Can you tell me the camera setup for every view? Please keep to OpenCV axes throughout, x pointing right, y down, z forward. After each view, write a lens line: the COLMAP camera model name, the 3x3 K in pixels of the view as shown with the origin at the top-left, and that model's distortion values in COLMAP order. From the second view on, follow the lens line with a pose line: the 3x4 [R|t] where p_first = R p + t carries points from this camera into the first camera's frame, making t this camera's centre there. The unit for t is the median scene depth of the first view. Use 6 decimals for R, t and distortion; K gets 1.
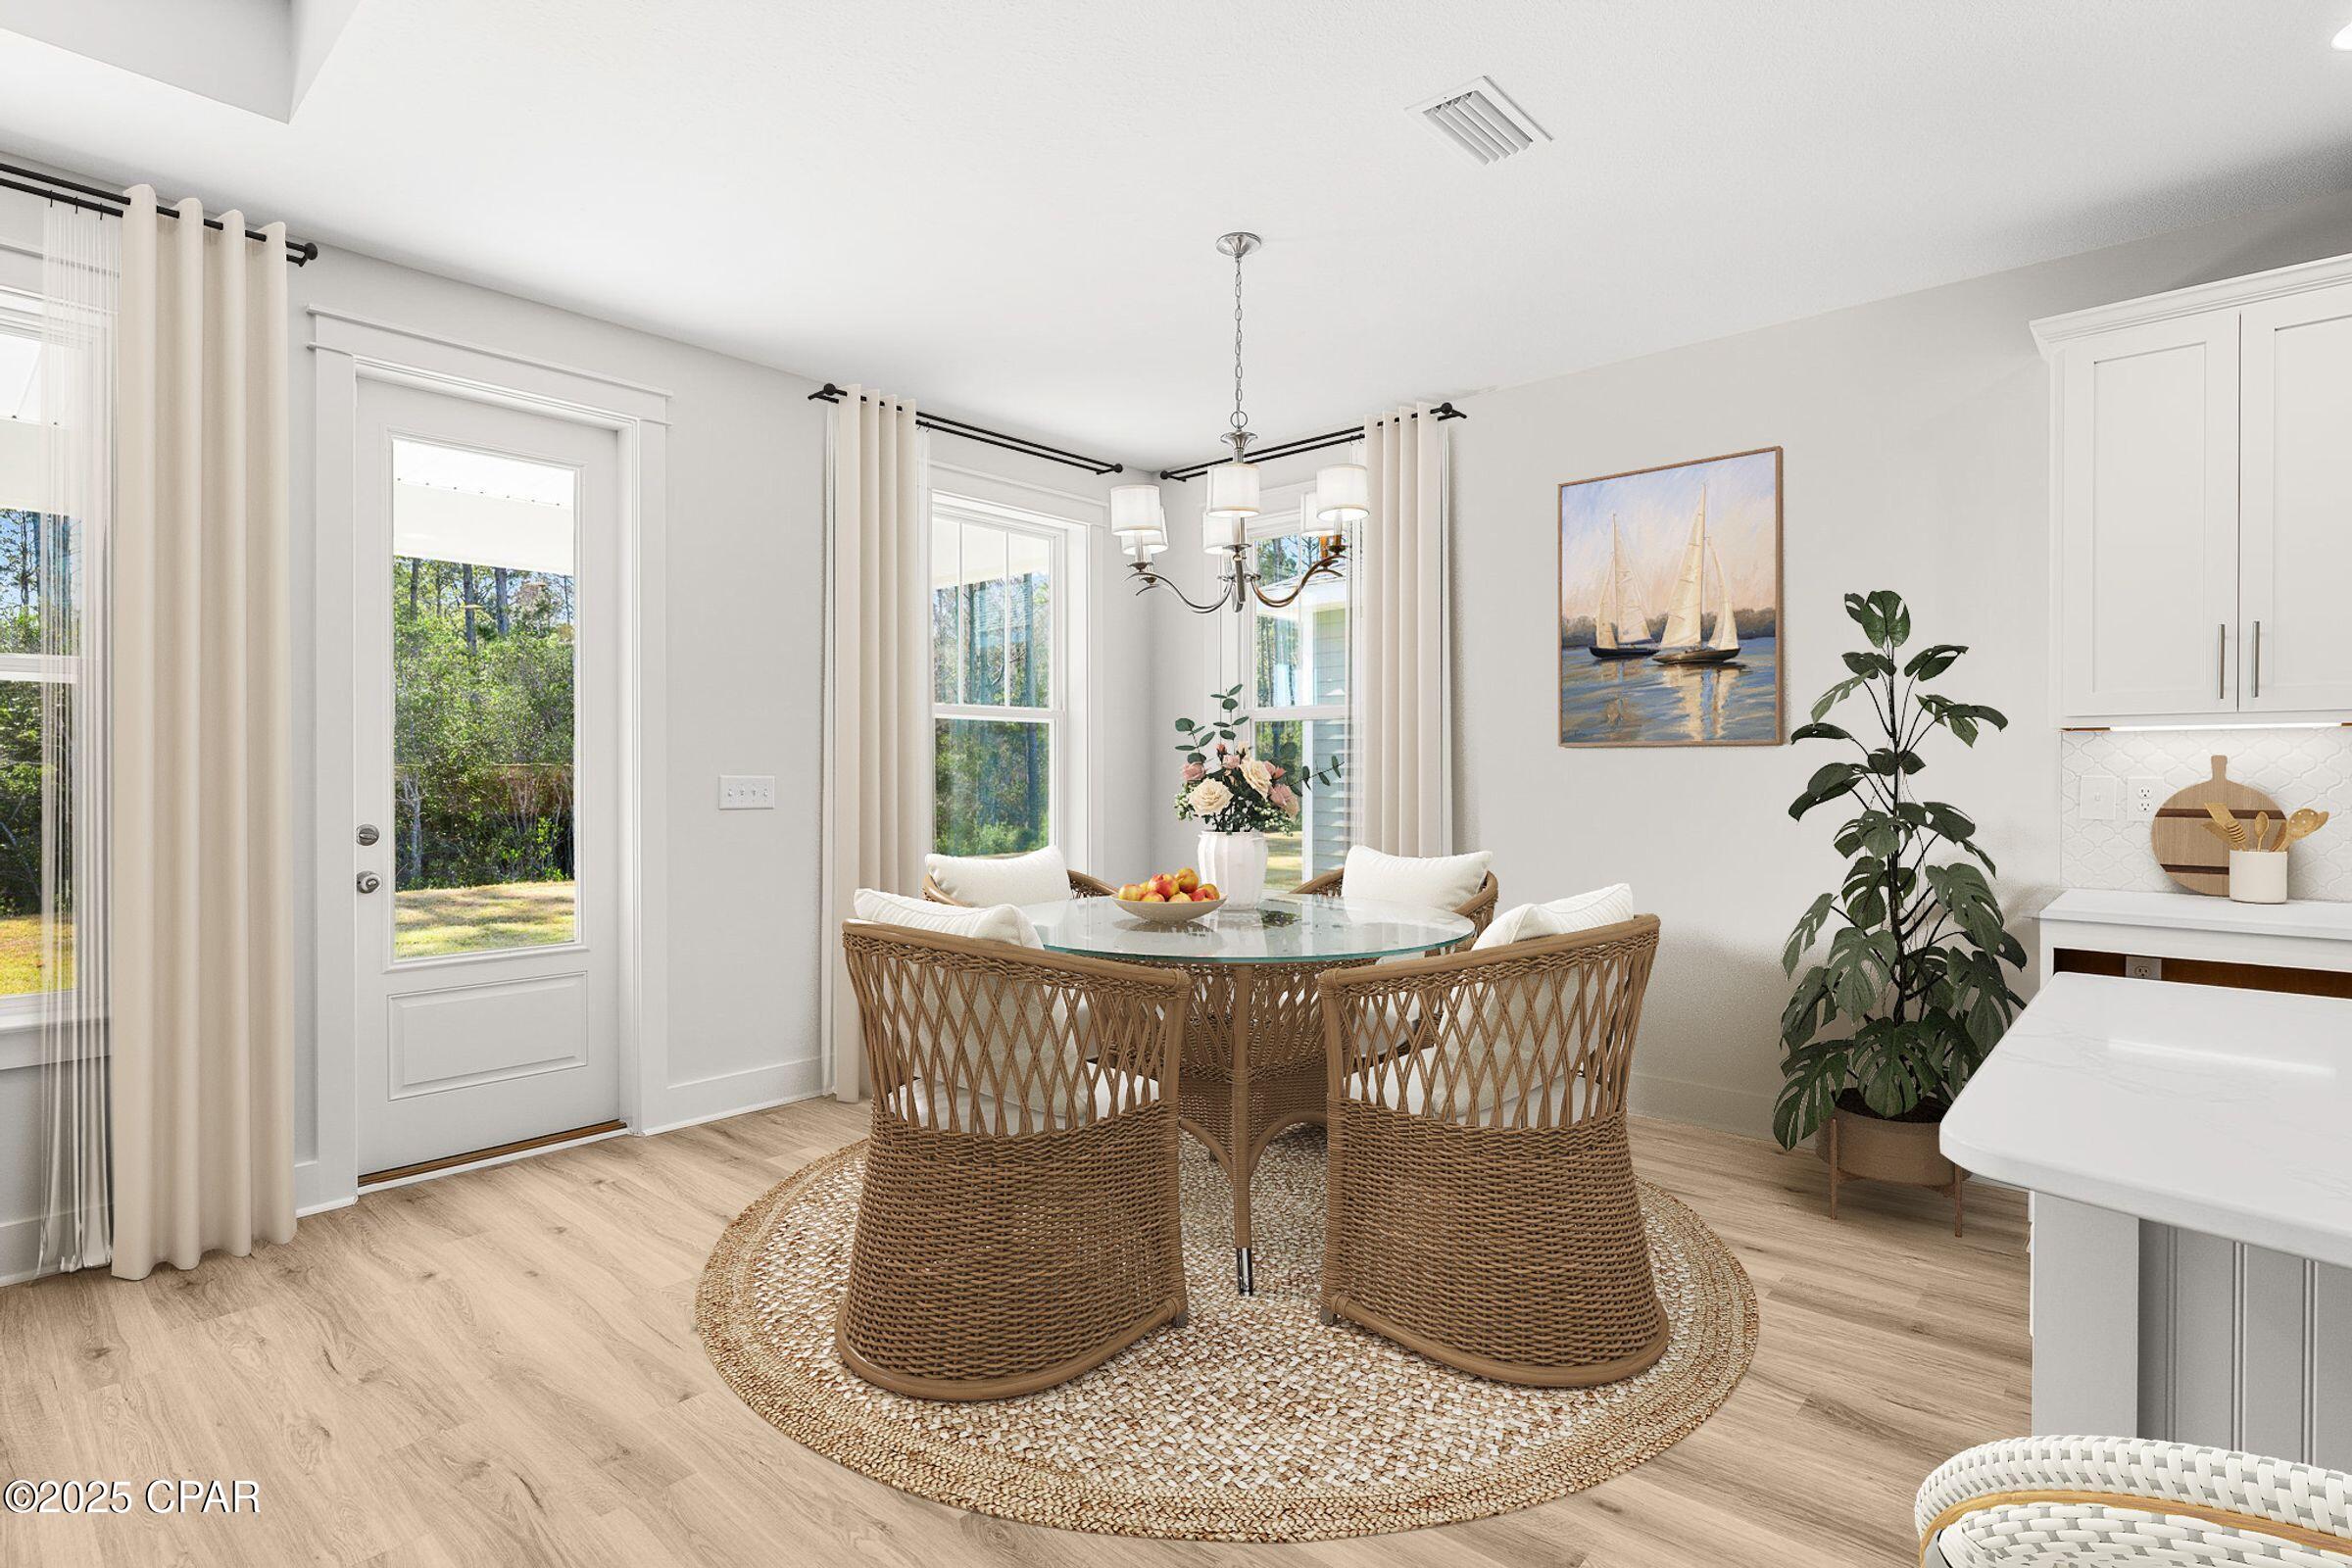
lens RADIAL K [[1142.2, 0, 1161.3], [0, 1142.2, 777.9], [0, 0, 1]] dist [-0.003461, -0.000577]
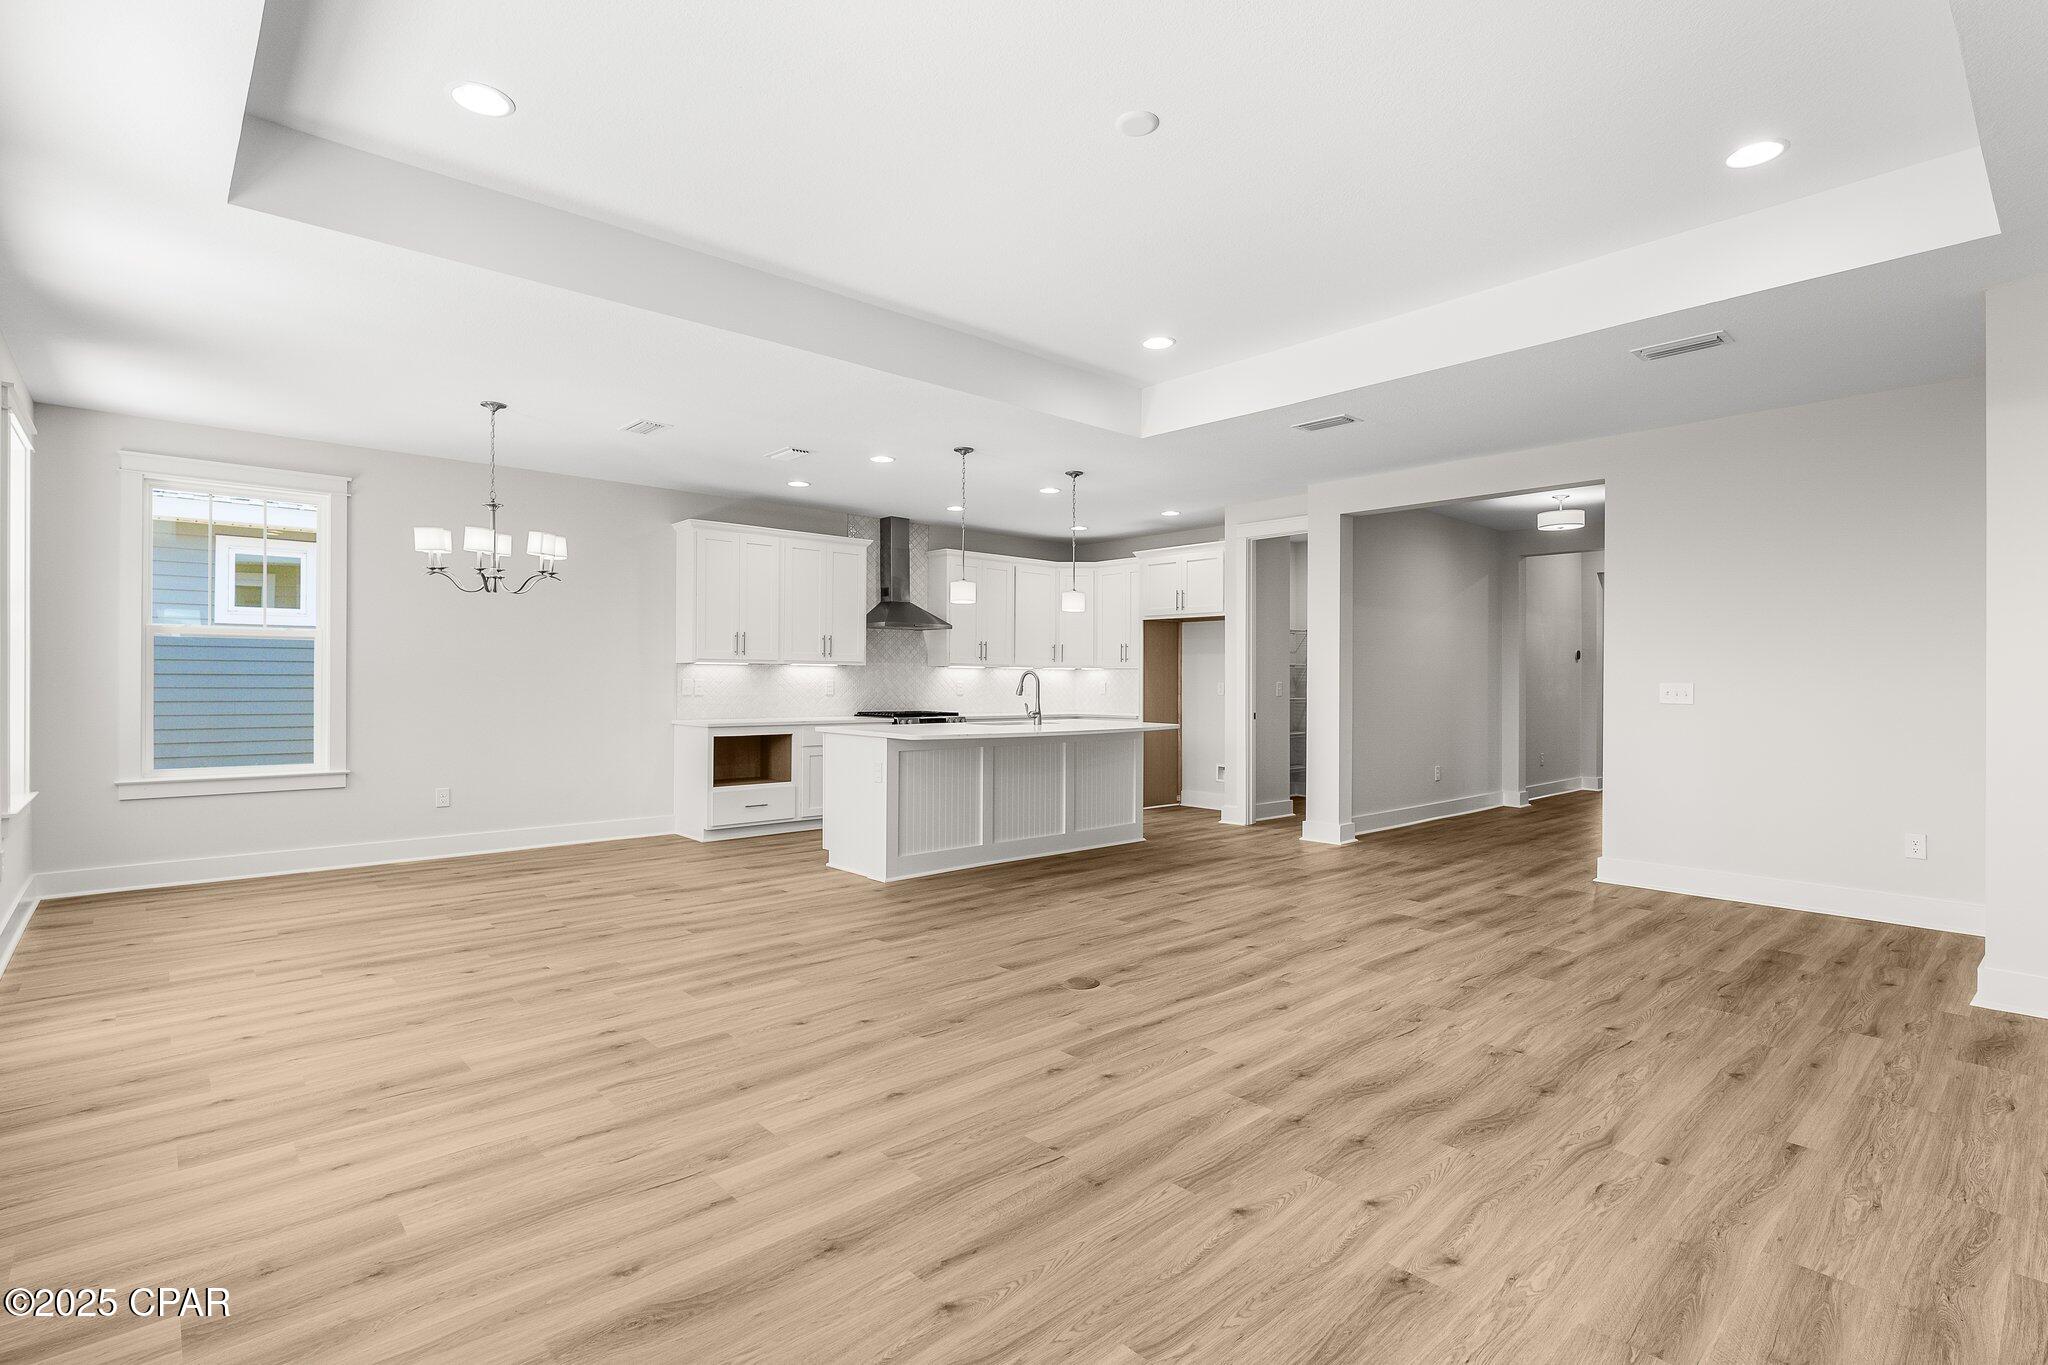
lens RADIAL K [[994.6, 0, 1011.2], [0, 994.6, 677.2], [0, 0, 1]] dist [-0.003461, -0.000577]
pose [[0.104169, 0.005418, 0.994545, -1.499544], [0.001428, 0.999983, -0.005597, 0.003968], [-0.994559, 0.002003, 0.104159, -0.047509]]
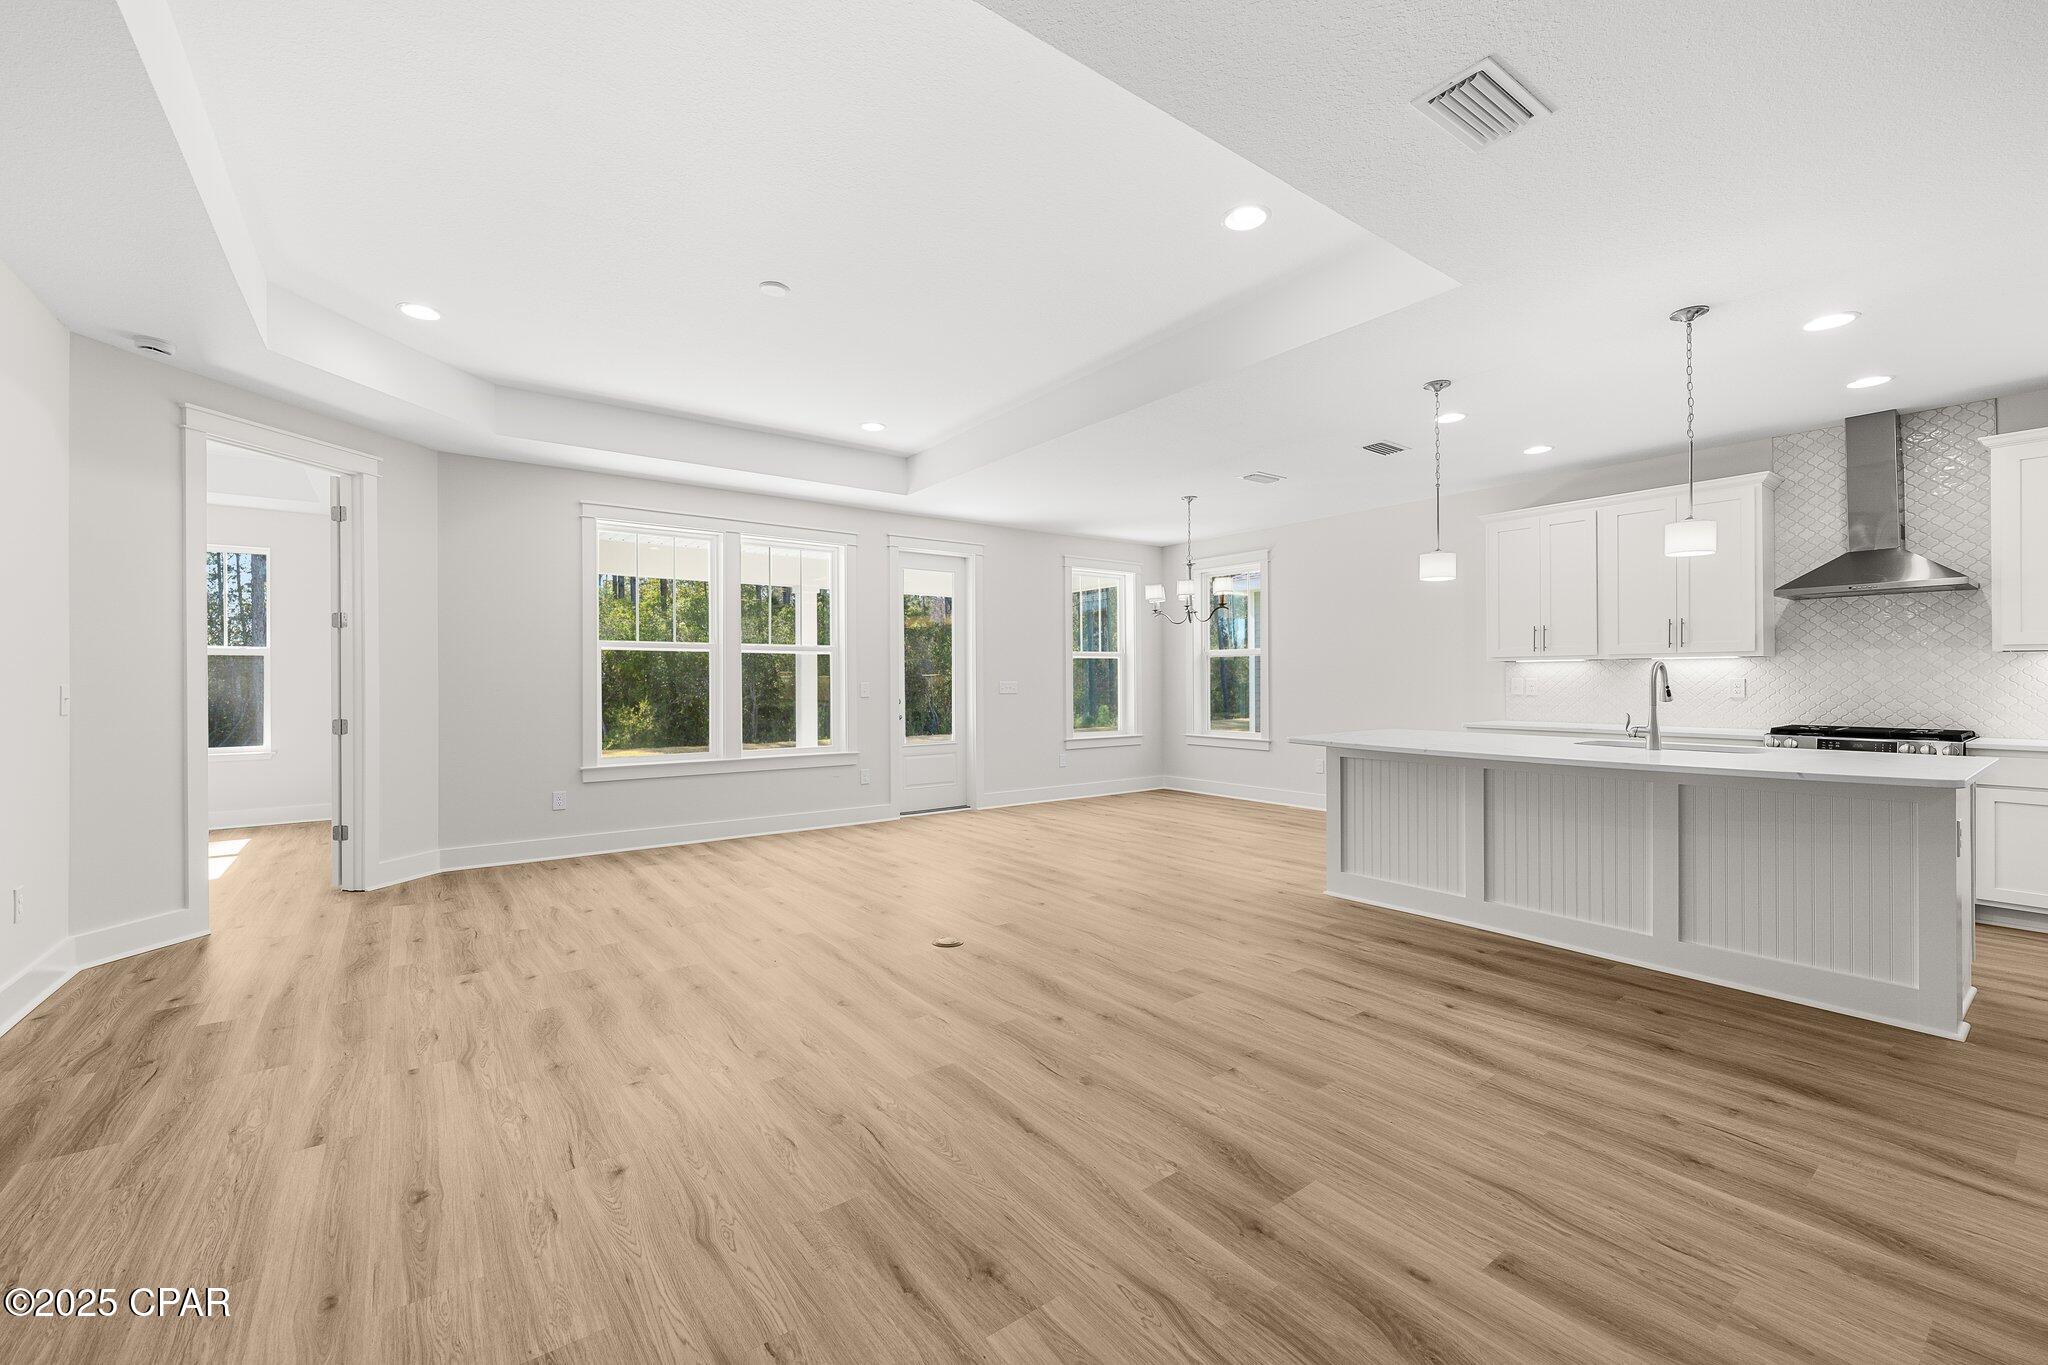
lens RADIAL K [[812.1, 0, 1008.9], [0, 812.1, 684.2], [0, 0, 1]] dist [-0.001018, -0.000243]
pose [[0.978964, -0.002107, -0.204021, 0.036900], [0.002230, 0.999997, 0.000371, 0.004700], [0.204019, -0.000818, 0.978966, -1.113634]]
